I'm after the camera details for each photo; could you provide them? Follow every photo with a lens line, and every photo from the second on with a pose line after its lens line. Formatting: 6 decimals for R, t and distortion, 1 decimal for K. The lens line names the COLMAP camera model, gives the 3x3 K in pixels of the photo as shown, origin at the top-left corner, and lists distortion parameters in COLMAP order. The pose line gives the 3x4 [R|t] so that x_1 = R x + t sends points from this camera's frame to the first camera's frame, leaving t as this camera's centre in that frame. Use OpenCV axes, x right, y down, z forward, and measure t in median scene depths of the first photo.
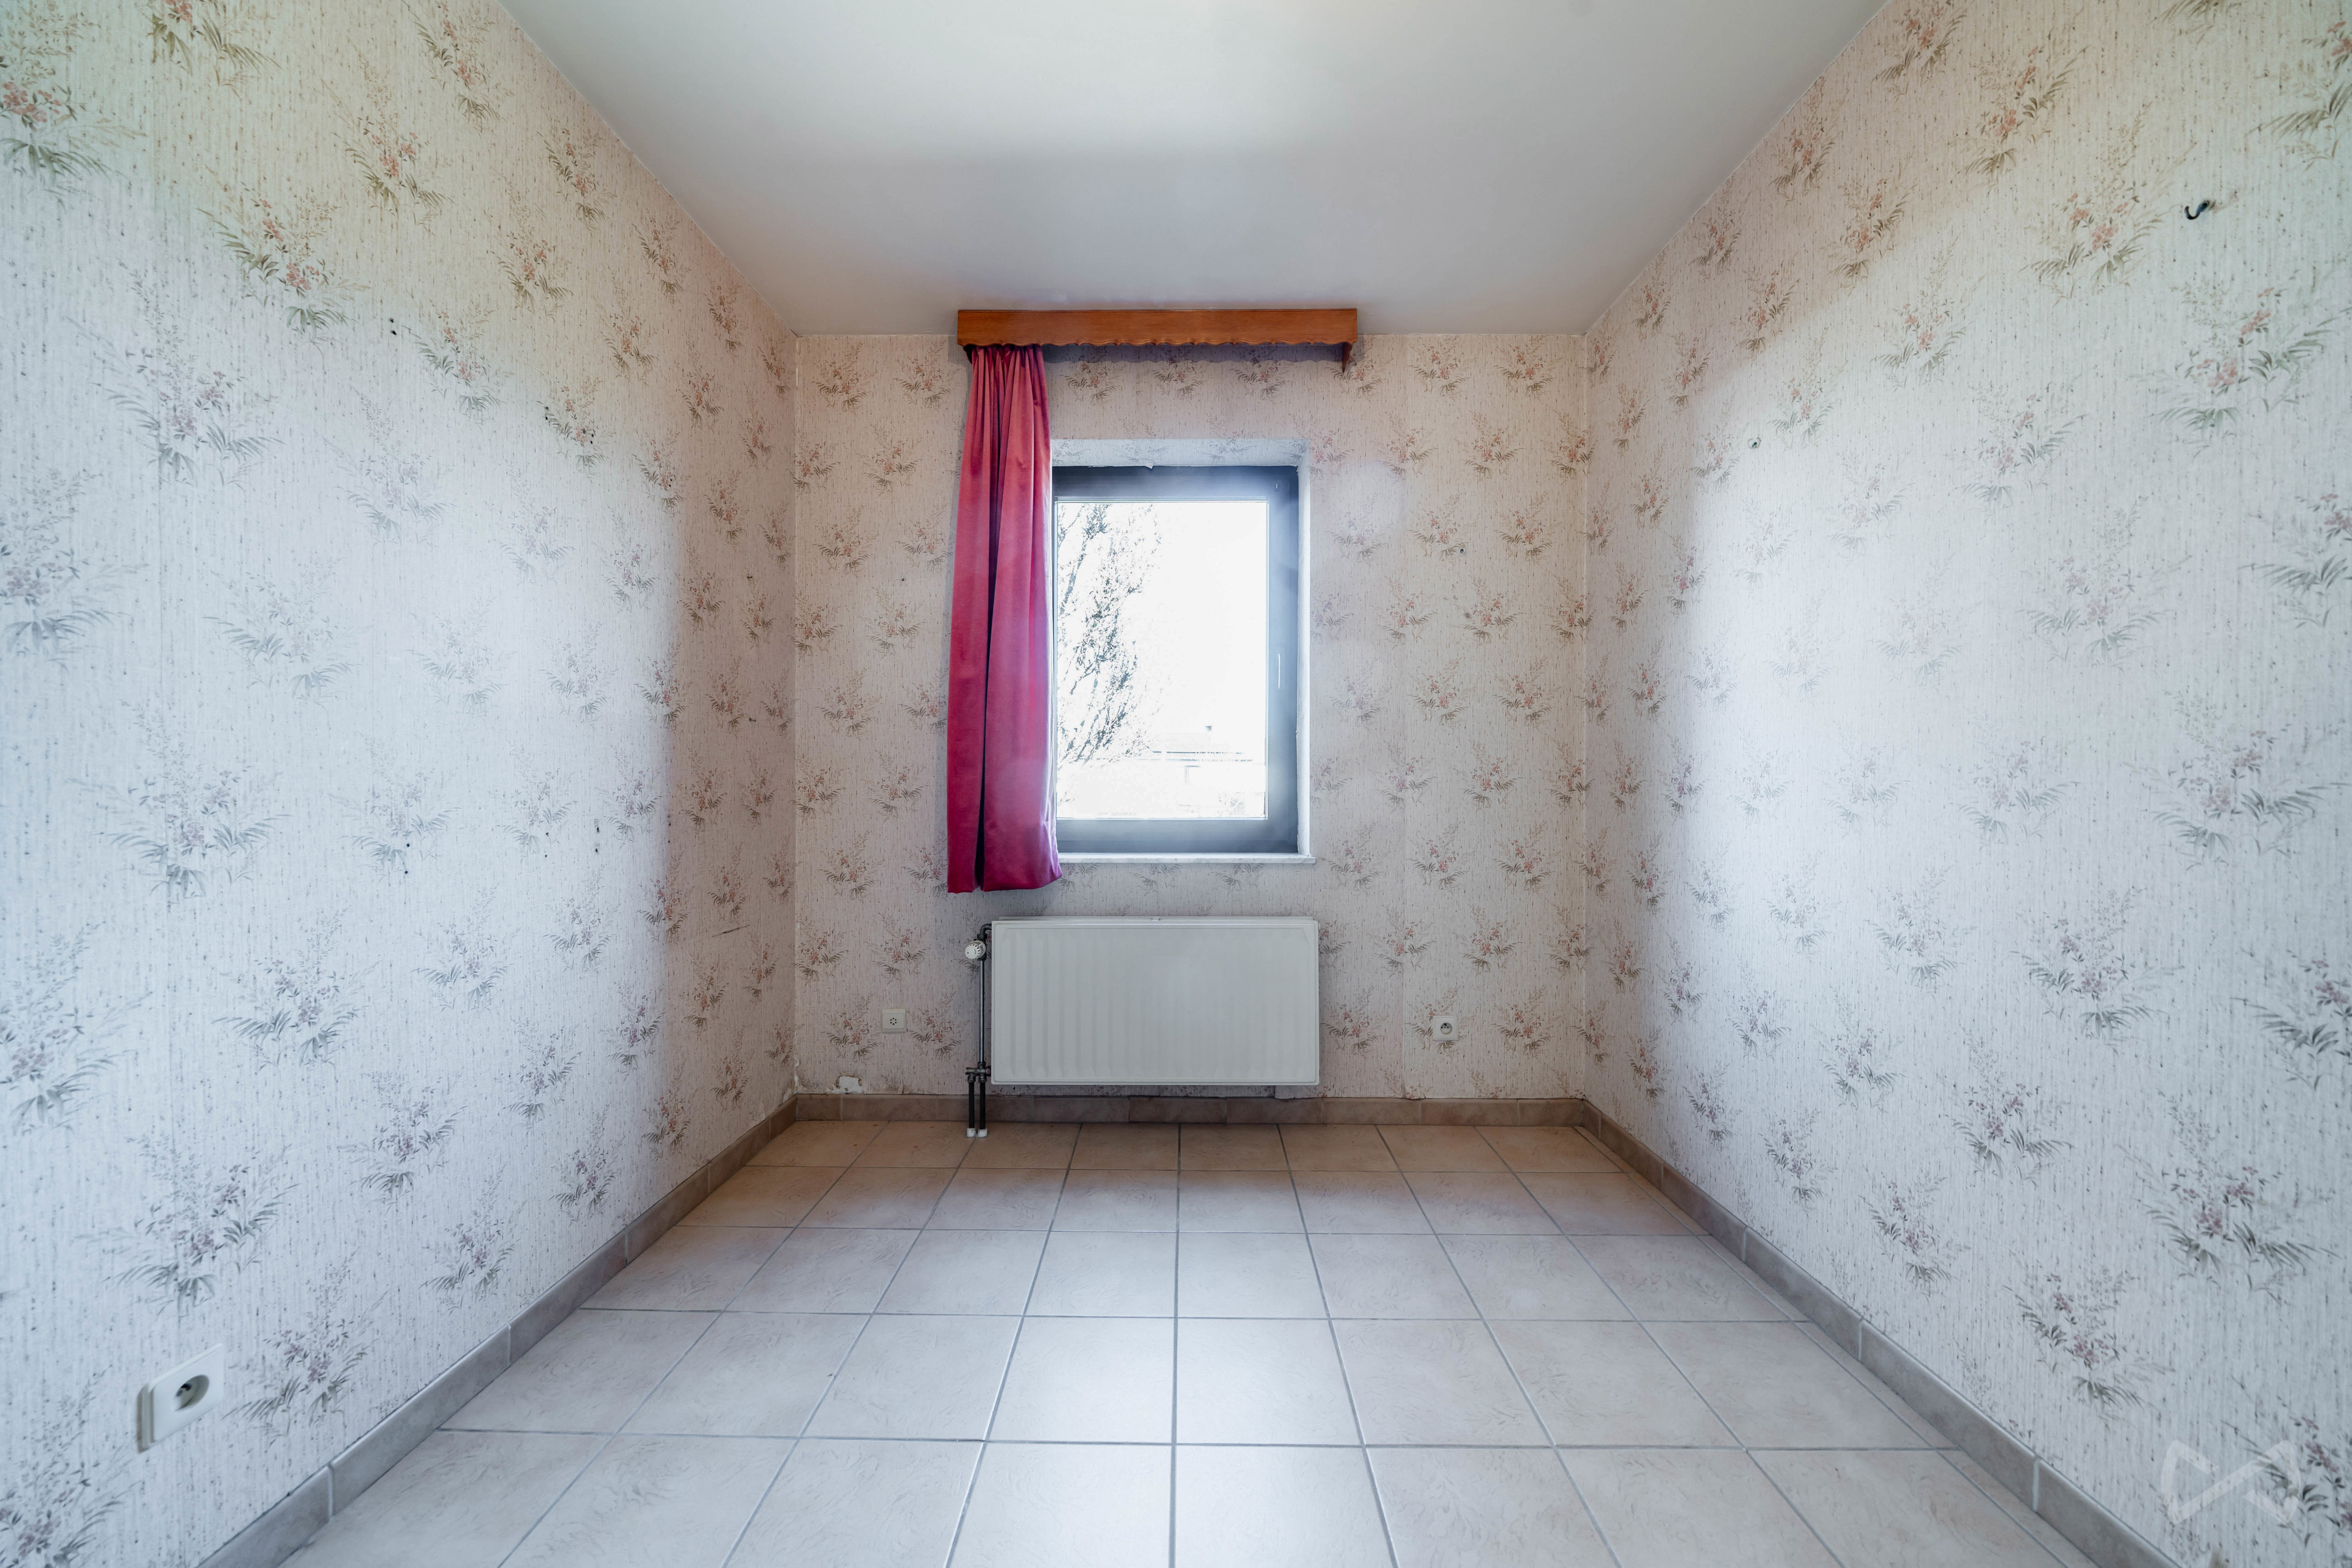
lens RADIAL K [[803.9, 0, 1182.5], [0, 803.9, 779.9], [0, 0, 1]] dist [-0.000812, -0.000009]
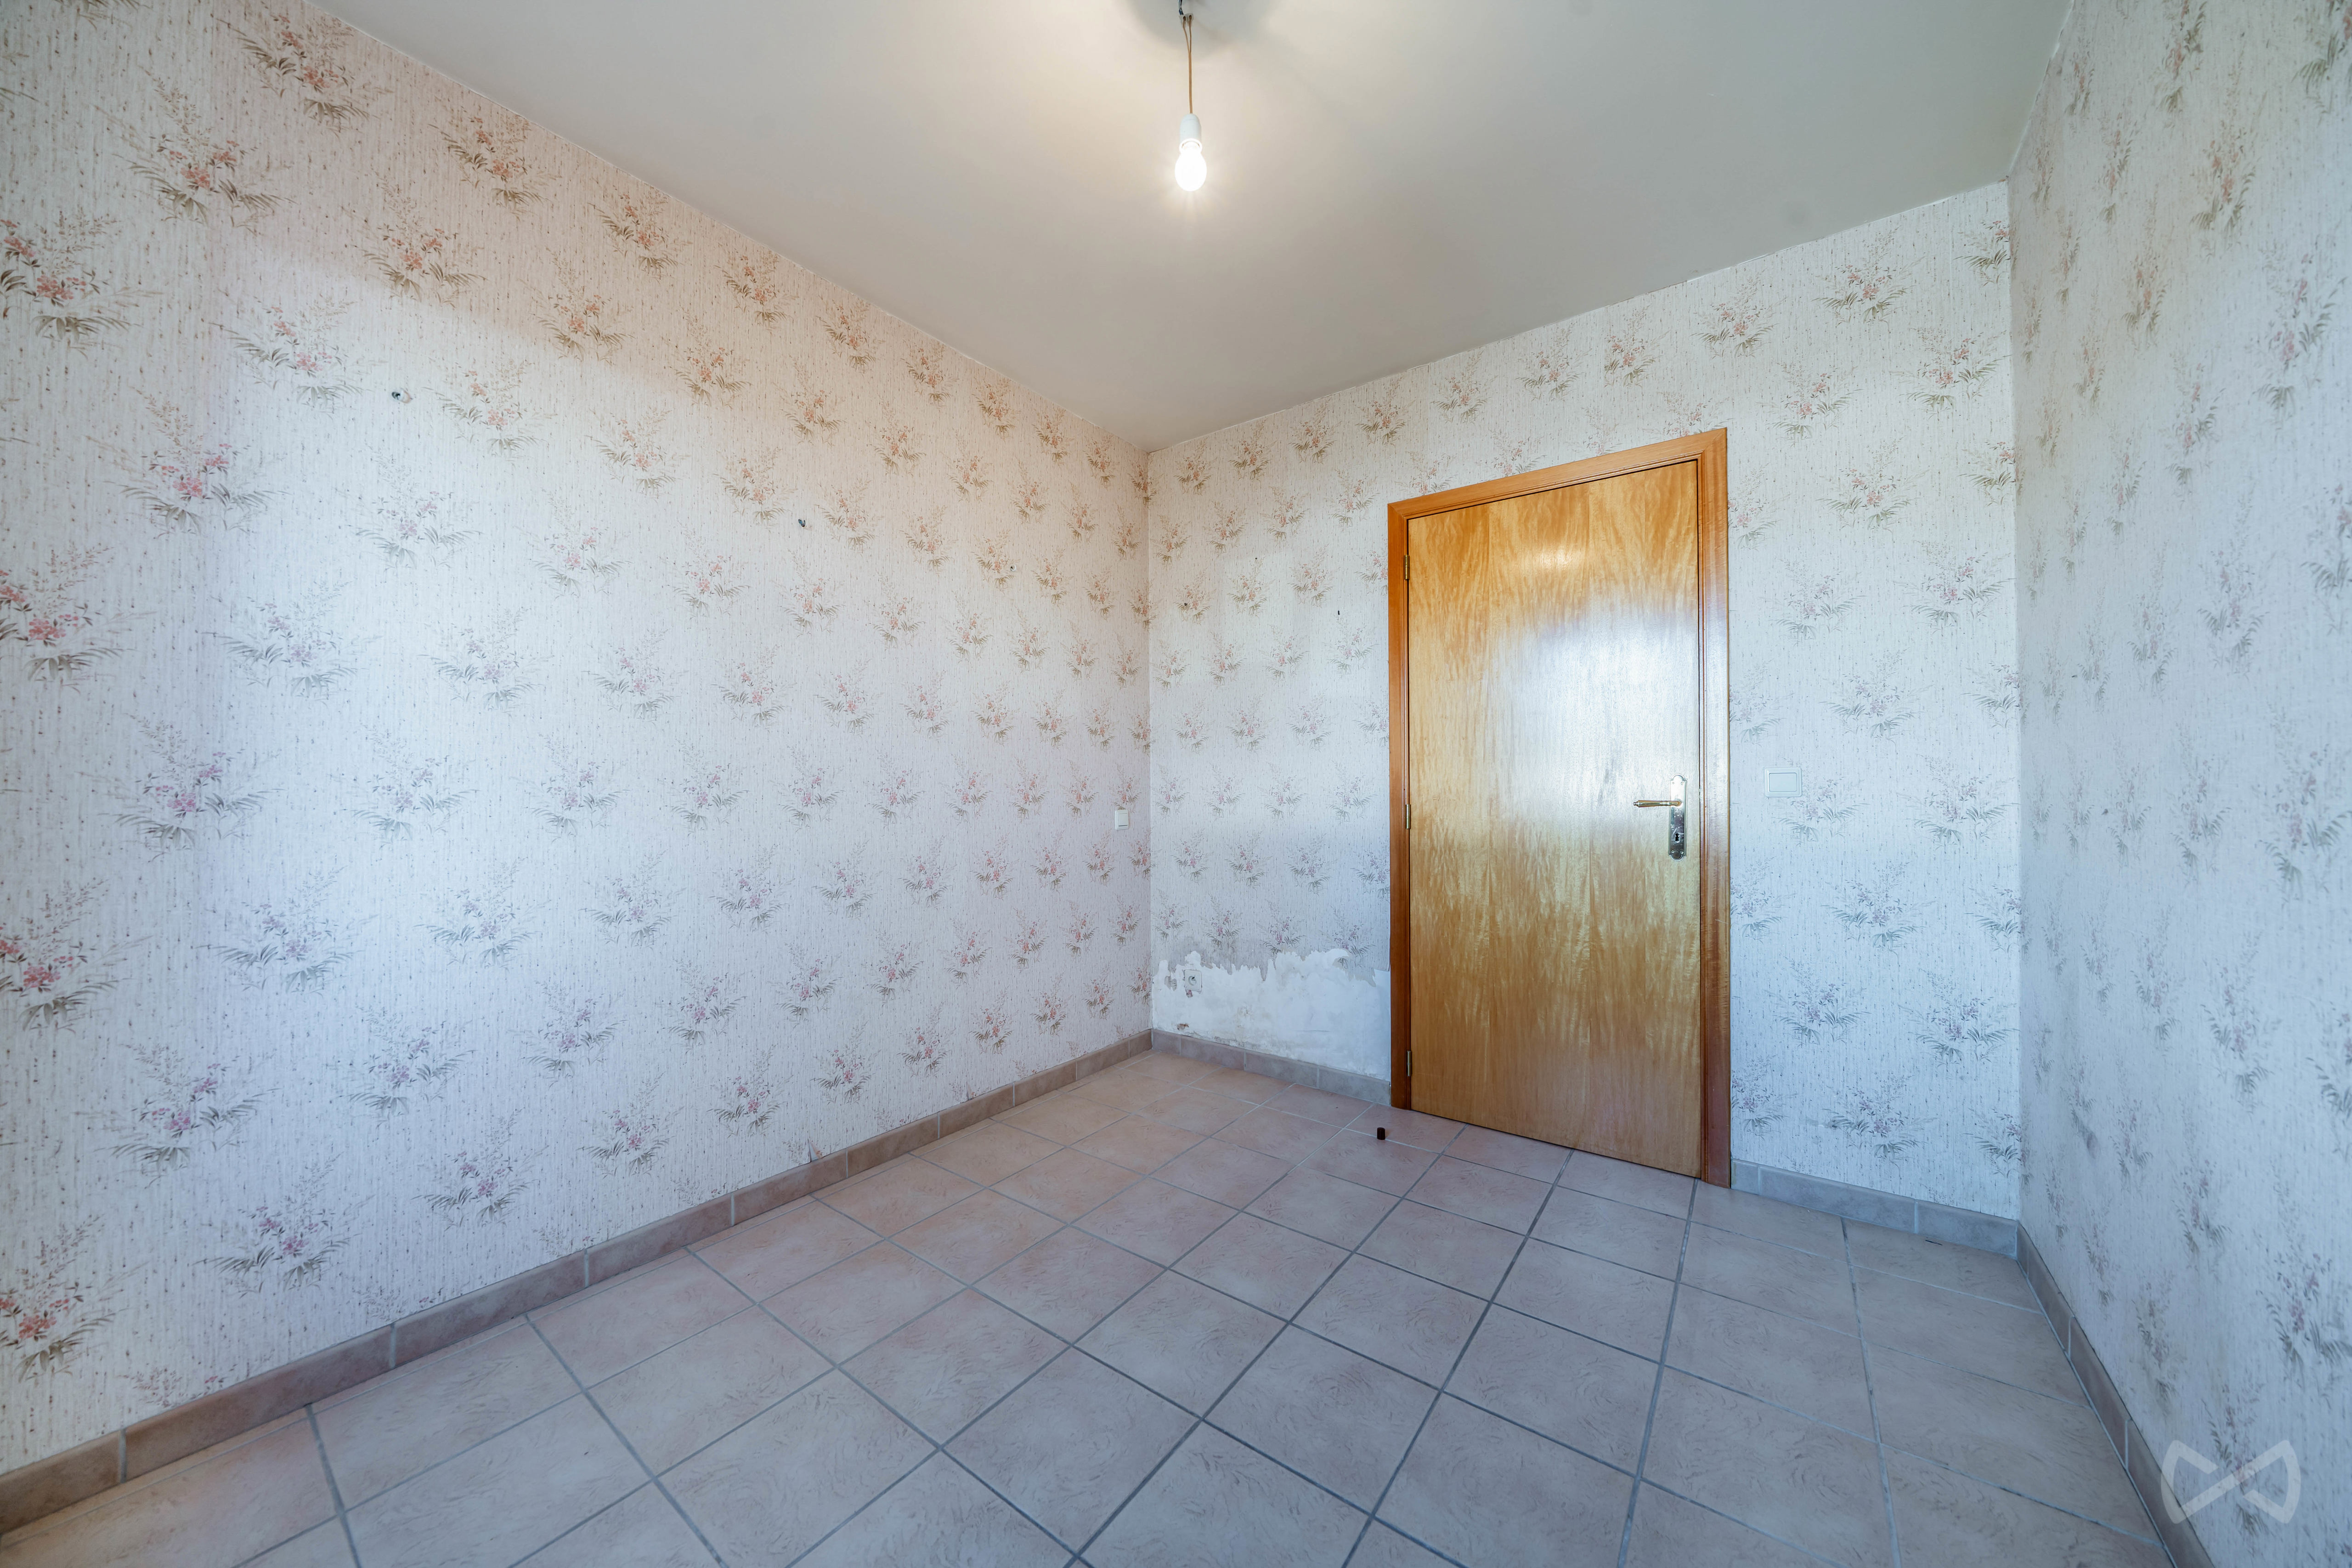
lens RADIAL K [[803.9, 0, 1176.7], [0, 803.9, 775.1], [0, 0, 1]] dist [-0.000812, -0.000009]
pose [[-0.801966, 0.008681, 0.597306, -0.535138], [-0.001215, 0.999869, -0.016162, -0.002984], [-0.597368, -0.013687, -0.801850, 1.397385]]
